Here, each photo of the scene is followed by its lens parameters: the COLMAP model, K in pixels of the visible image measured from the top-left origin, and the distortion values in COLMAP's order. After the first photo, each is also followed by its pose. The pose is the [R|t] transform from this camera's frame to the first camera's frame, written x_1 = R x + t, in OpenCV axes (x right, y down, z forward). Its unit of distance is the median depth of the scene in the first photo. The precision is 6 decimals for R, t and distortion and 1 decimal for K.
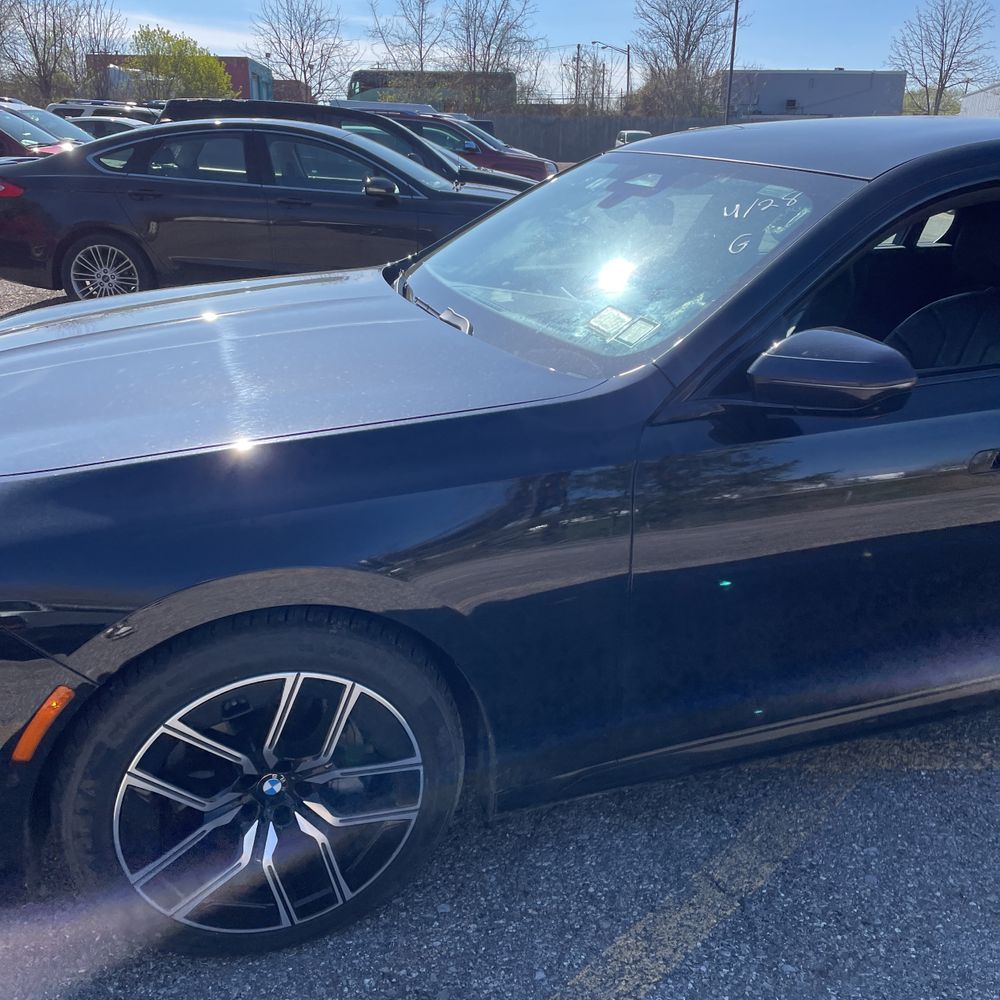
lens RADIAL K [[1010.6, 0, 500.0], [0, 1010.6, 500.0], [0, 0, 1]] dist [0.090977, -0.127728]
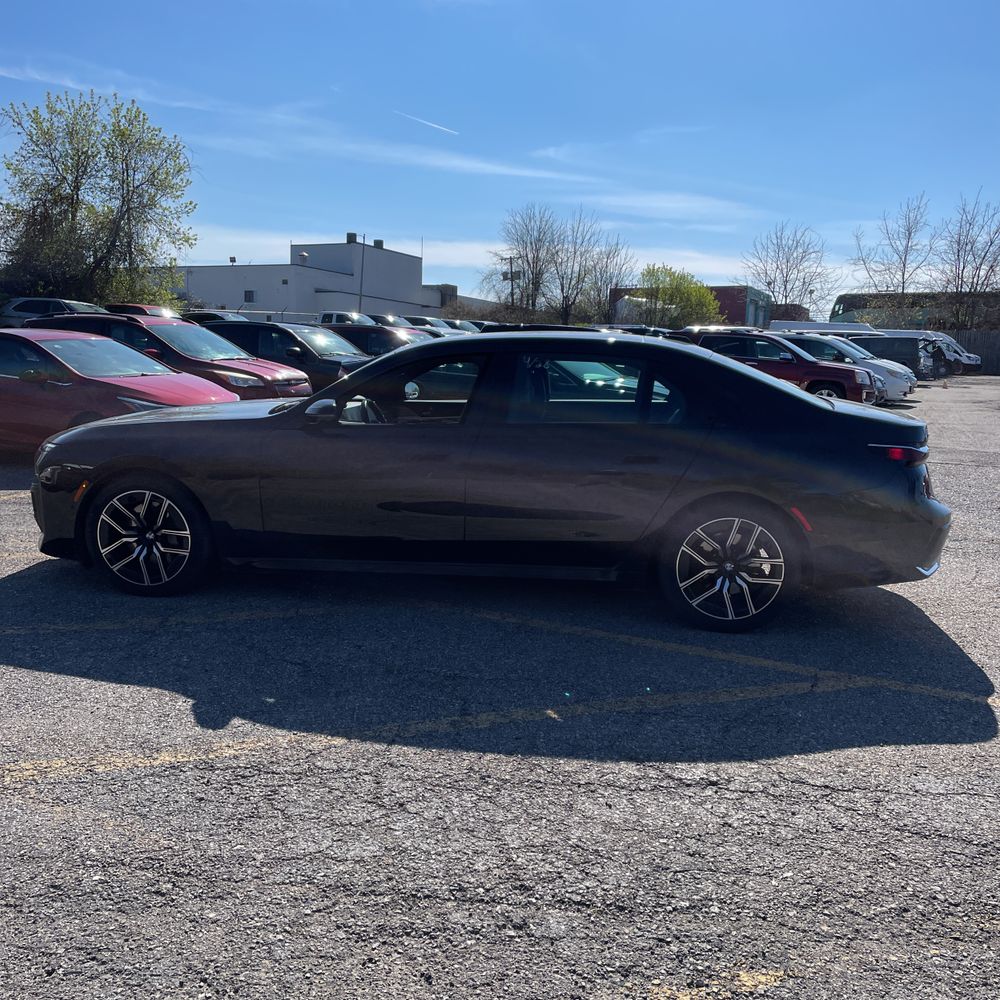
lens RADIAL K [[1010.6, 0, 500.0], [0, 1010.6, 500.0], [0, 0, 1]] dist [0.090977, -0.127728]
pose [[0.886691, 0.070700, -0.456926, 2.015403], [-0.159981, 0.974111, -0.159729, 0.475399], [0.433804, 0.214730, 0.875046, -1.194879]]
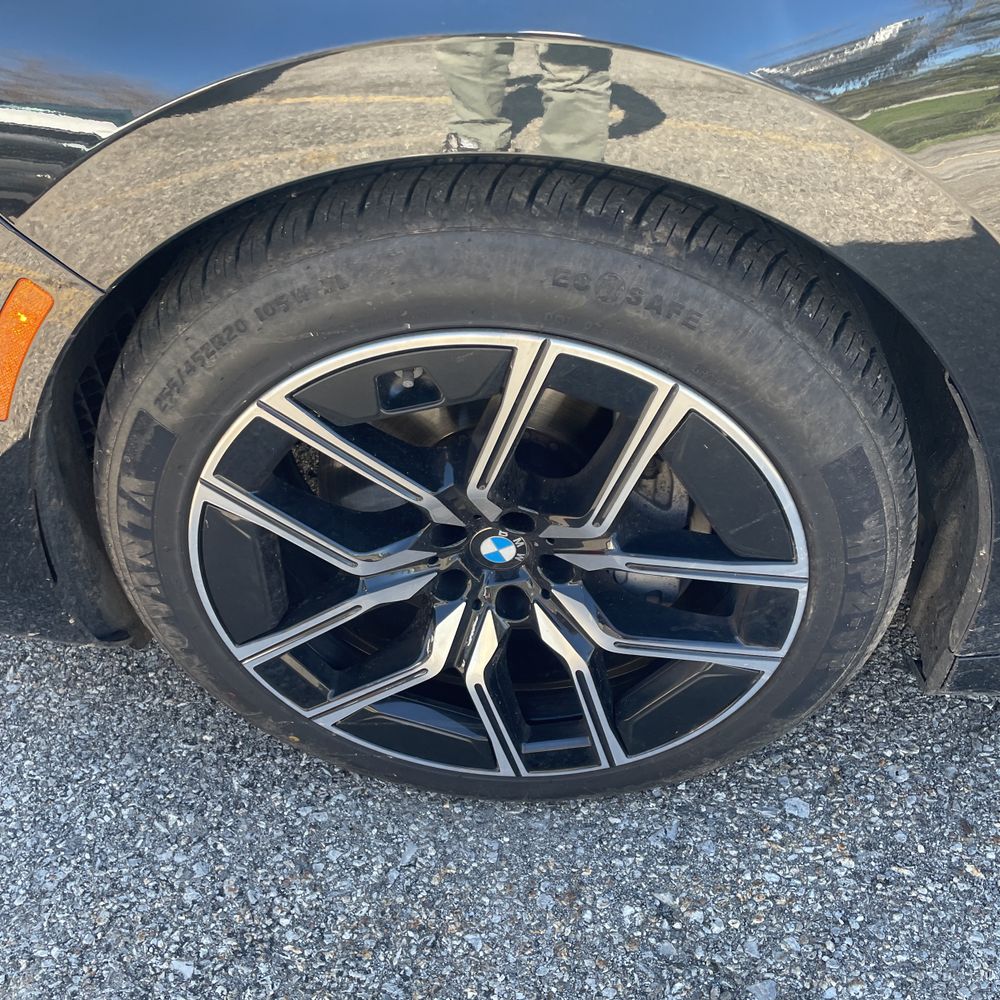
lens RADIAL K [[1009.5, 0, 488.7], [0, 1009.5, 514.9], [0, 0, 1]] dist [0.095060, -0.122025]
pose [[0.909103, 0.223289, -0.351674, -0.050836], [-0.090077, 0.929605, 0.357380, 0.080304], [0.406717, -0.293217, 0.865220, 0.540767]]
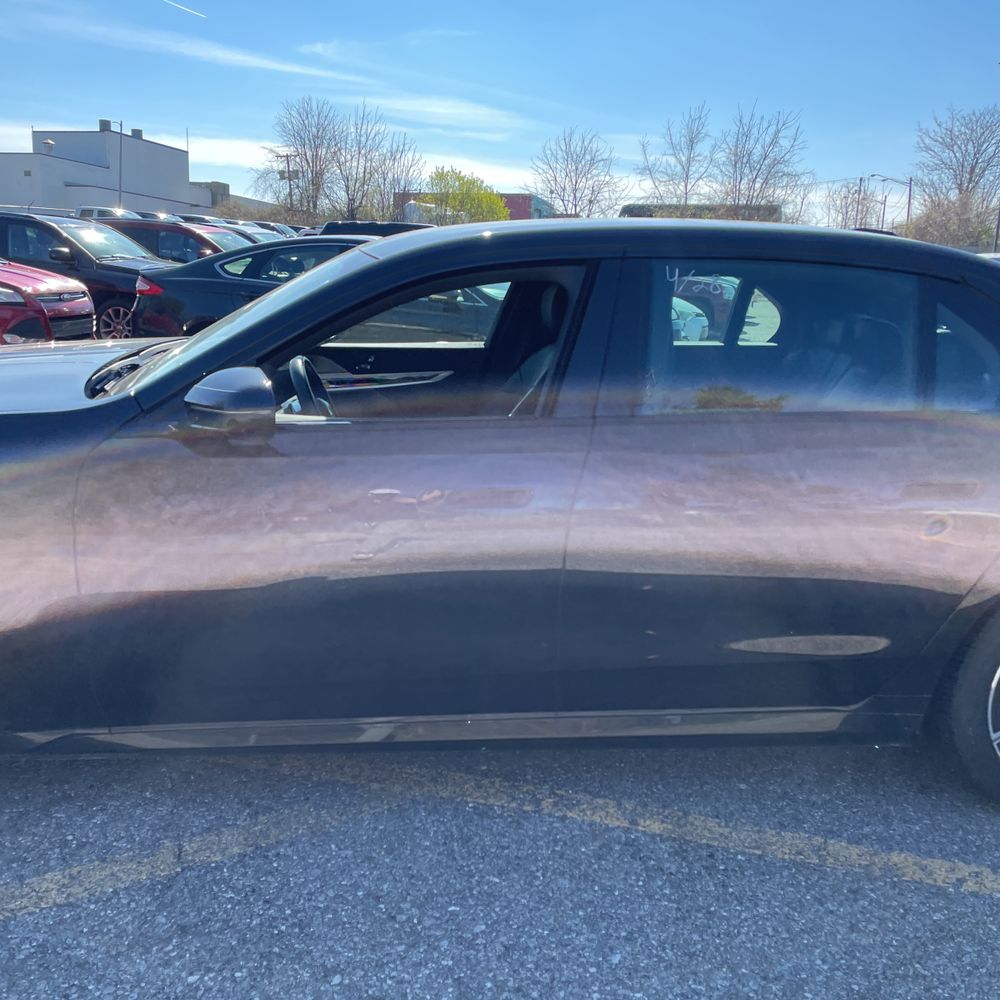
lens RADIAL K [[1002.3, 0, 498.8], [0, 1002.3, 486.4], [0, 0, 1]] dist [0.101799, -0.125406]
pose [[0.964645, 0.070495, -0.253949, 0.913943], [-0.101881, 0.988400, -0.112627, 0.074557], [0.243063, 0.134518, 0.960638, -0.056641]]
